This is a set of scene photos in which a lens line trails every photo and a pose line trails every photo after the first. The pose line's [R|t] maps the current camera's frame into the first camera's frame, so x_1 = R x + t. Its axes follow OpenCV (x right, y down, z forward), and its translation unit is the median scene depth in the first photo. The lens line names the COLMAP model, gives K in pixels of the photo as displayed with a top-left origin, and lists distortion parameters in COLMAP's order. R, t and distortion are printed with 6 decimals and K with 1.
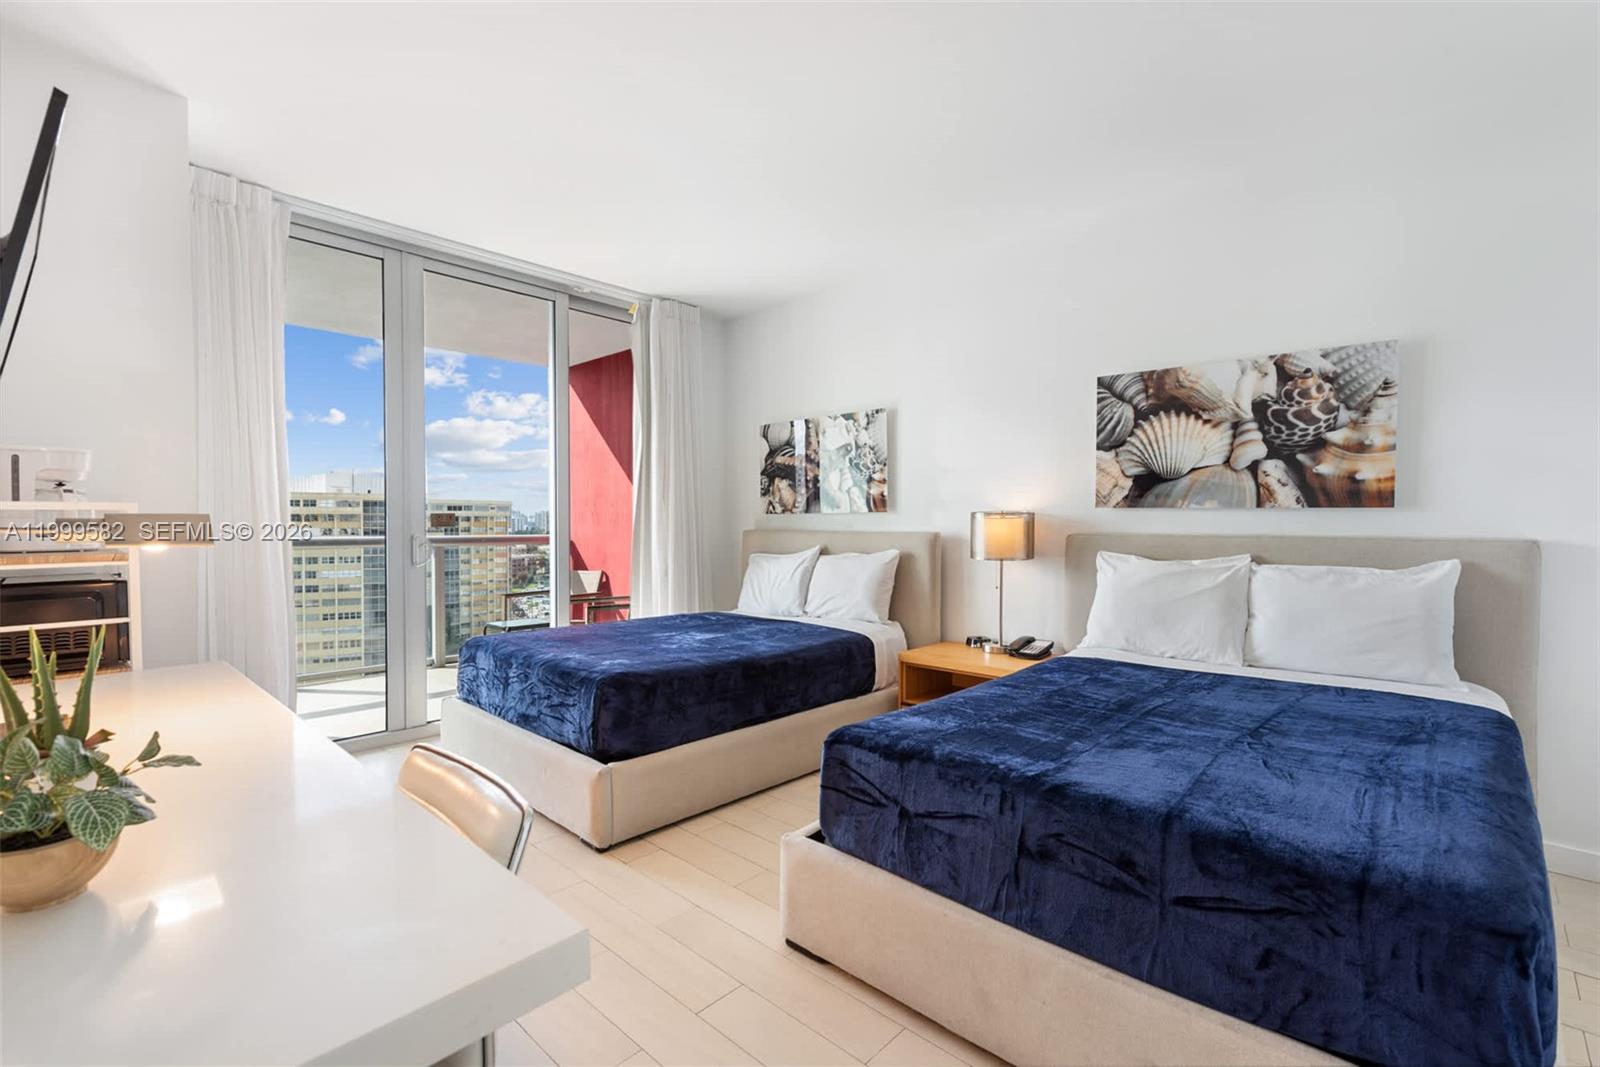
lens RADIAL K [[719.7, 0, 786.4], [0, 719.7, 536.9], [0, 0, 1]] dist [0.013673, -0.002102]
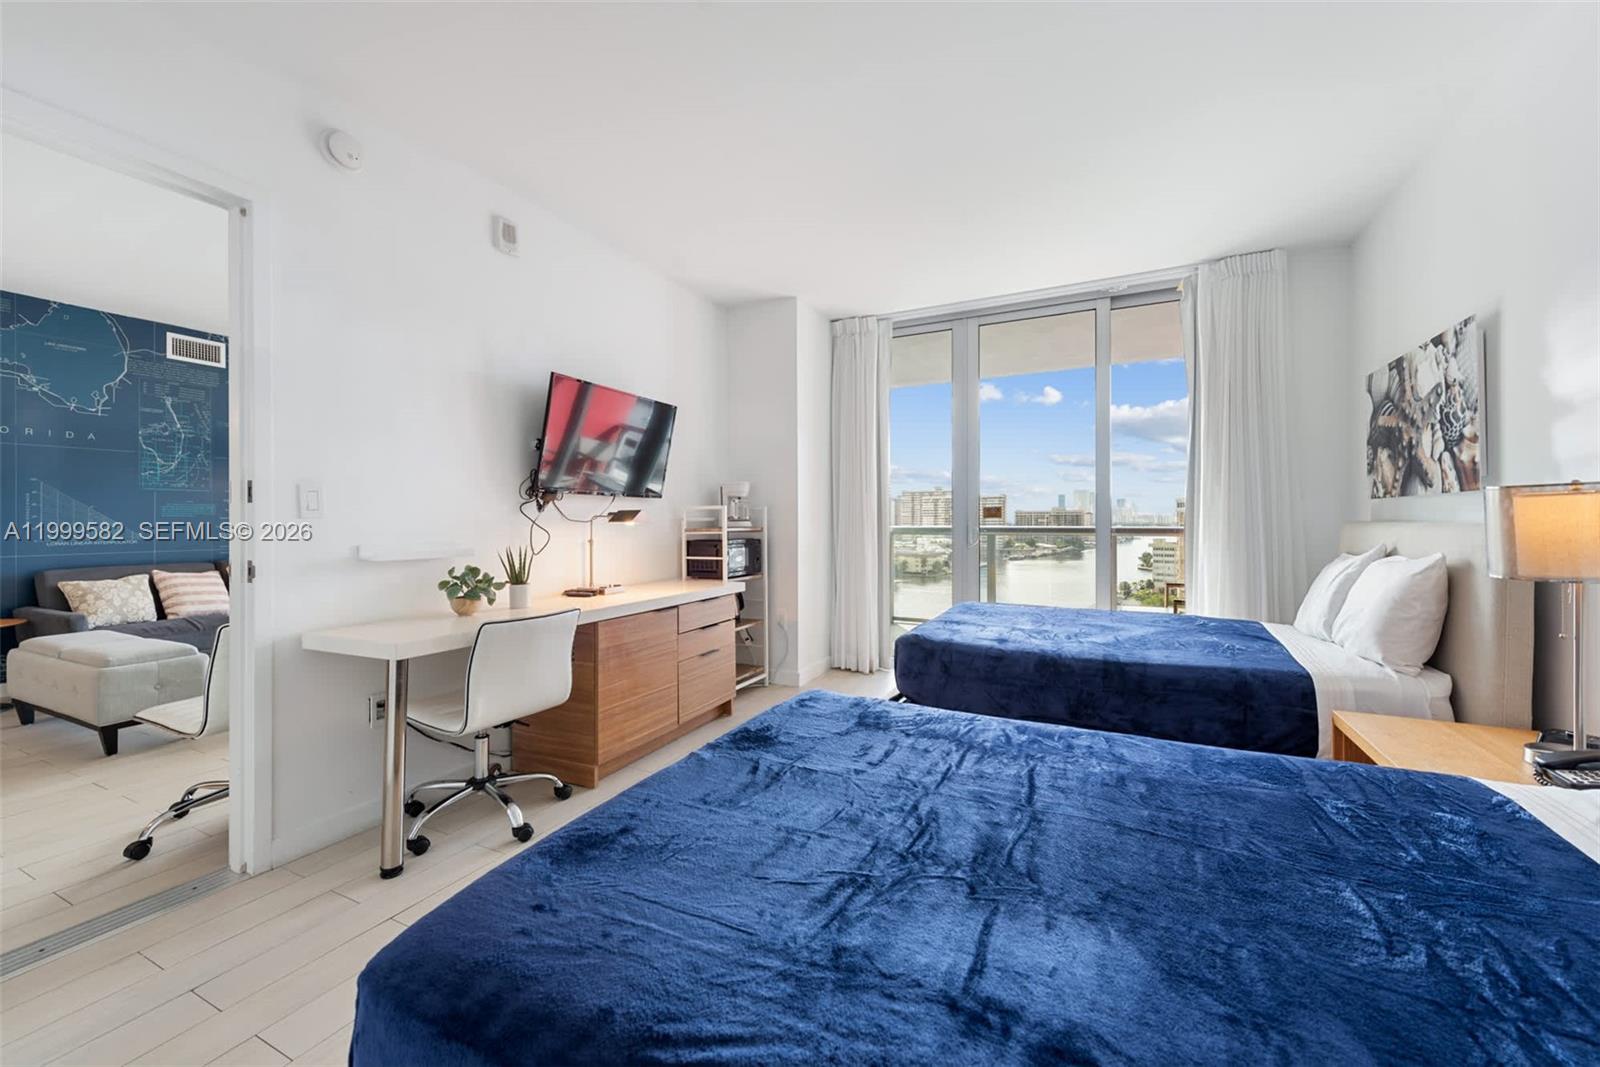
lens RADIAL K [[627.1, 0, 790.4], [0, 627.1, 520.8], [0, 0, 1]] dist [0.013324, -0.003669]
pose [[0.284388, 0.000816, -0.958709, 0.598924], [-0.015215, 0.999878, -0.003662, 0.001242], [0.958589, 0.015629, 0.284365, 0.396125]]
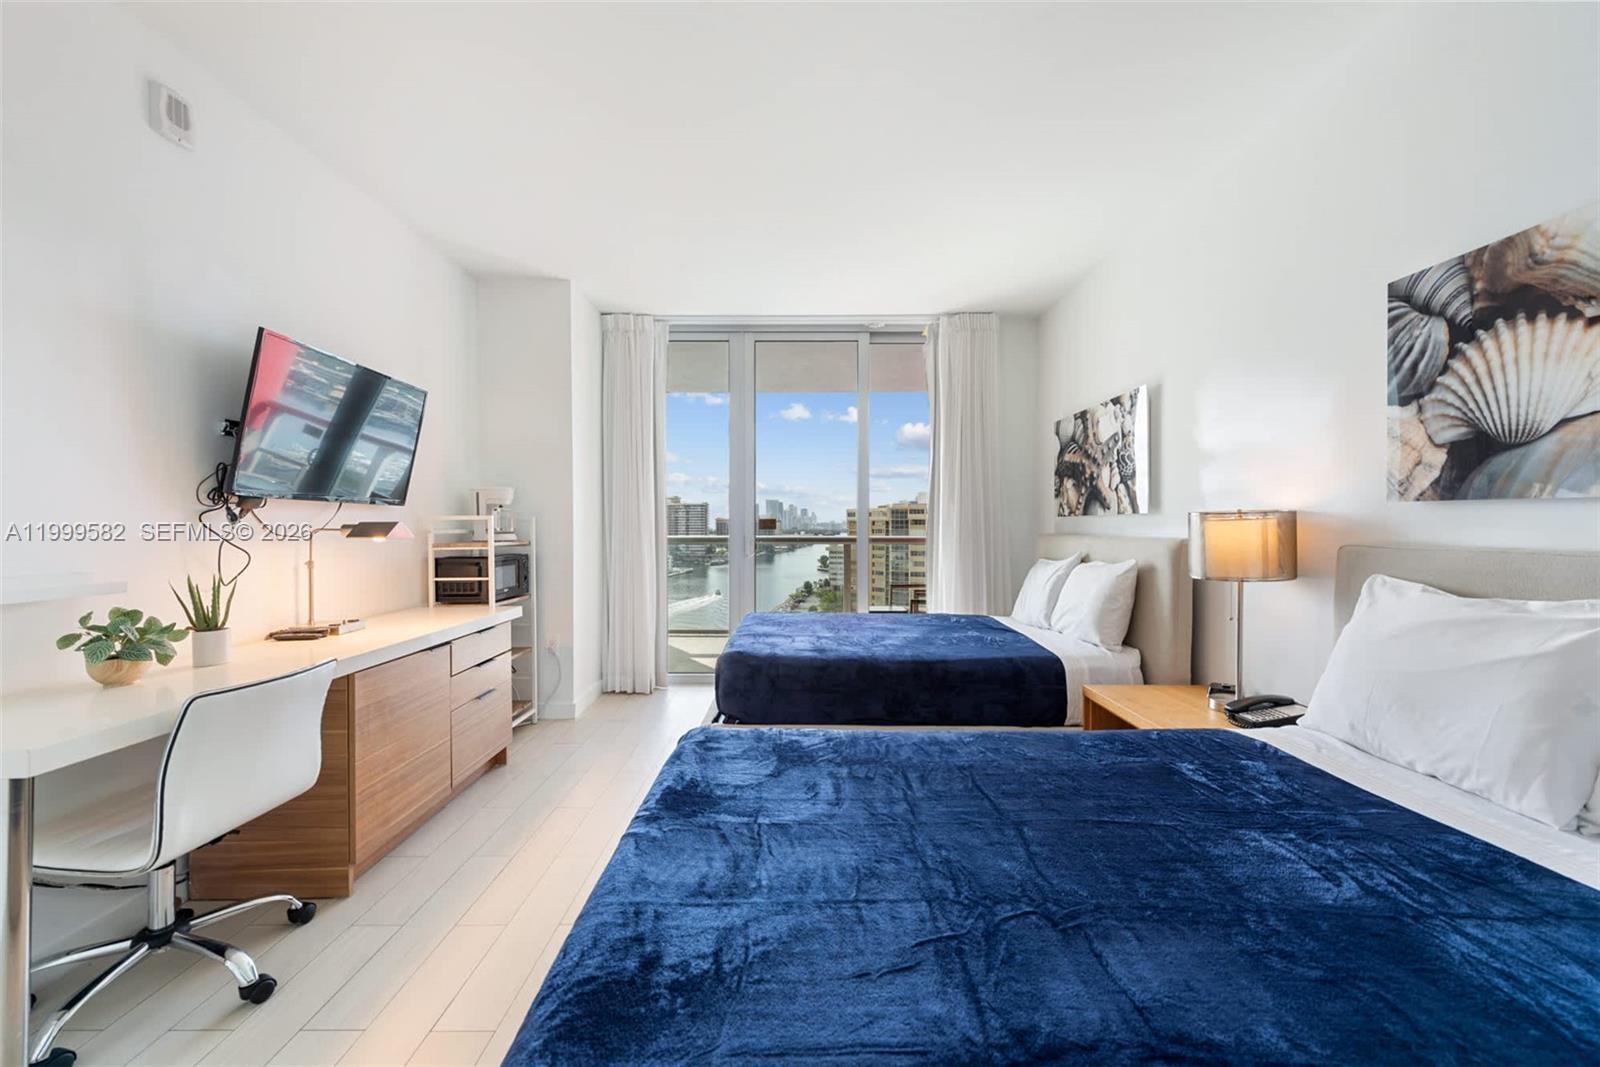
lens RADIAL K [[627.1, 0, 789.6], [0, 627.1, 534.9], [0, 0, 1]] dist [0.013324, -0.003669]
pose [[0.682453, 0.009880, -0.730863, 0.481483], [-0.013290, 0.999911, 0.001107, -0.006949], [0.730808, 0.008958, 0.682524, 0.282285]]
